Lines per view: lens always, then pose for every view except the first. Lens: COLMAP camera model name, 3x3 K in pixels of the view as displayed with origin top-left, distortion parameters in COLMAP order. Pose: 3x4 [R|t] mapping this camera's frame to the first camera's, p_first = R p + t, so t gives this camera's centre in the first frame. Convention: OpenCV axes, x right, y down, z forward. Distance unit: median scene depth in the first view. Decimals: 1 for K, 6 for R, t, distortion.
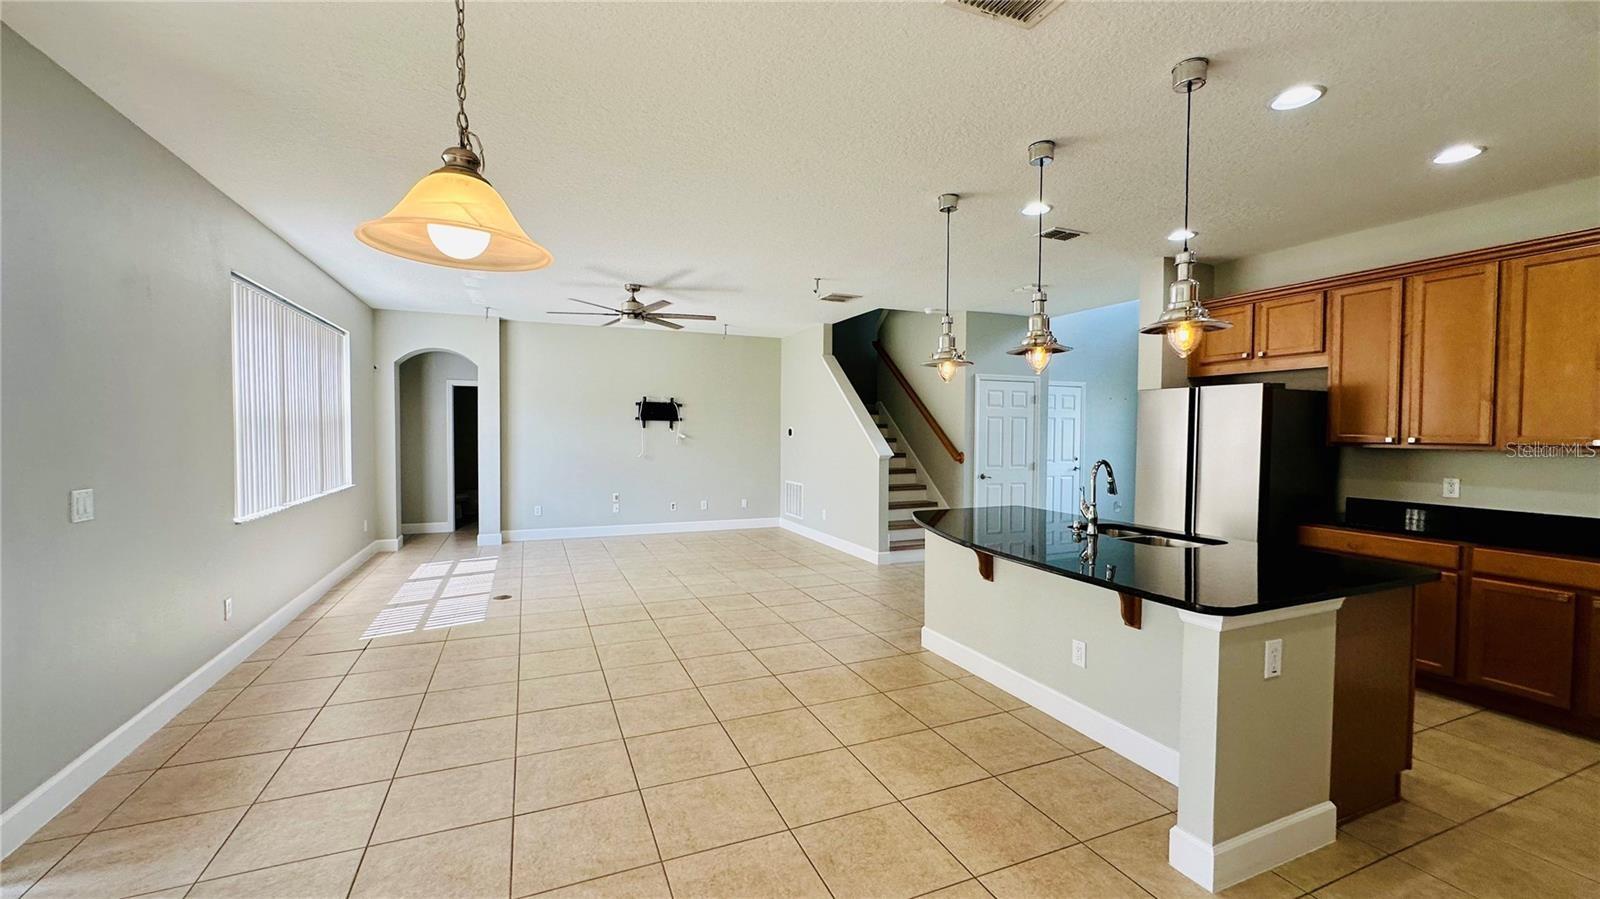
lens RADIAL K [[639.7, 0, 800.0], [0, 639.7, 449.5], [0, 0, 1]] dist [-0.002265, -0.000065]
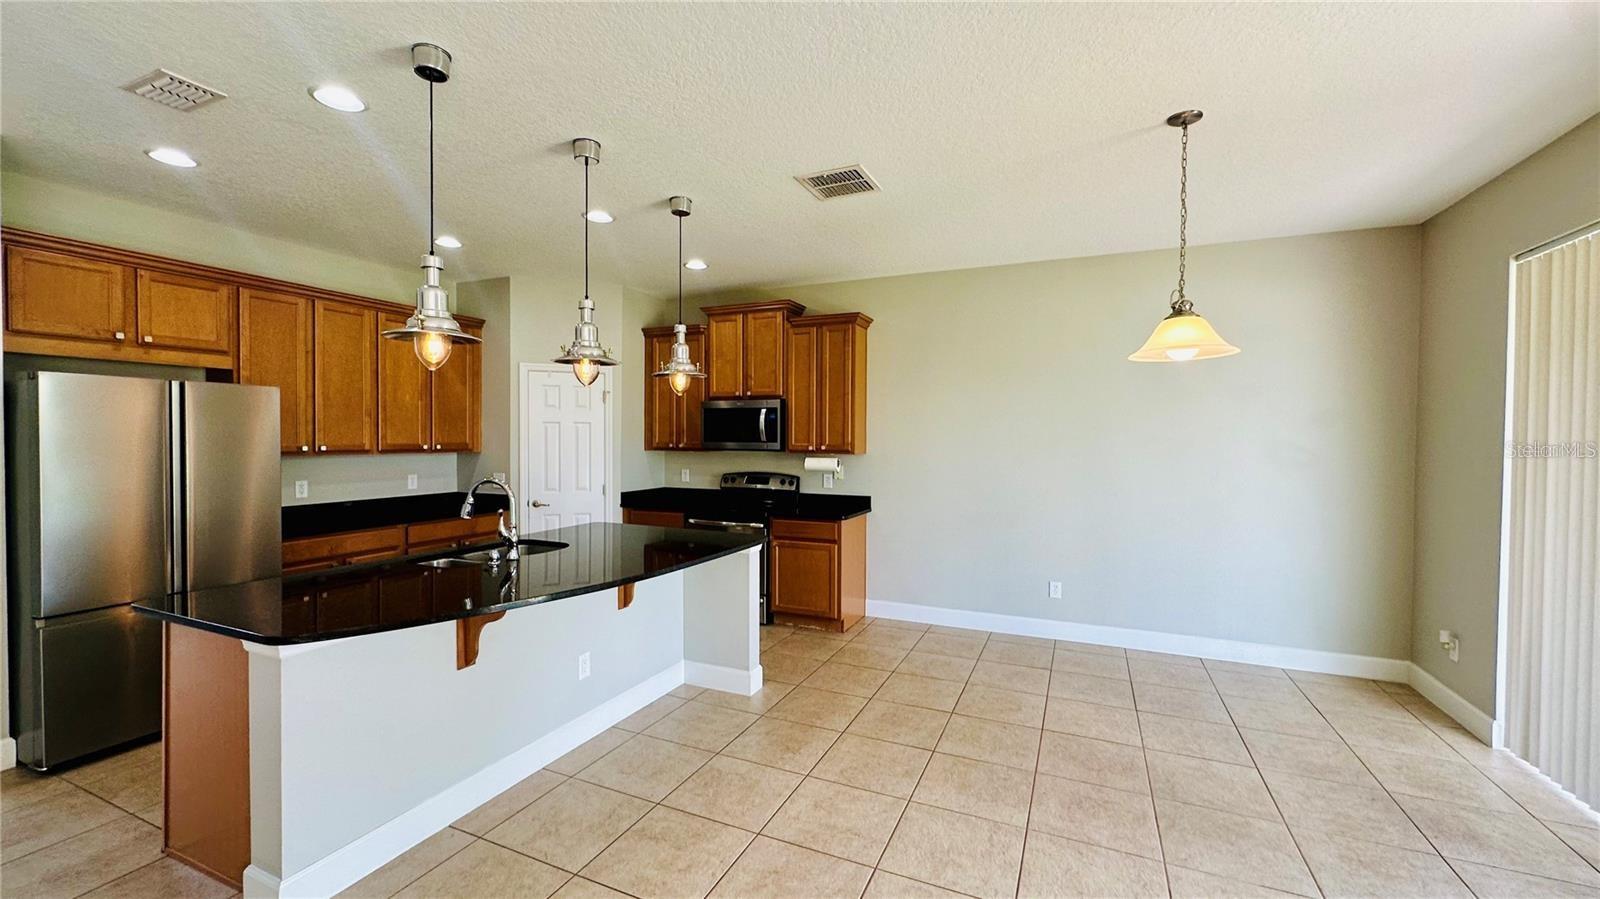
lens RADIAL K [[639.7, 0, 800.0], [0, 639.7, 449.5], [0, 0, 1]] dist [-0.002265, -0.000065]
pose [[-0.682134, -0.024367, 0.730821, -0.520833], [0.011230, 0.998978, 0.043790, -0.063341], [-0.731141, 0.038077, -0.681163, 1.404326]]
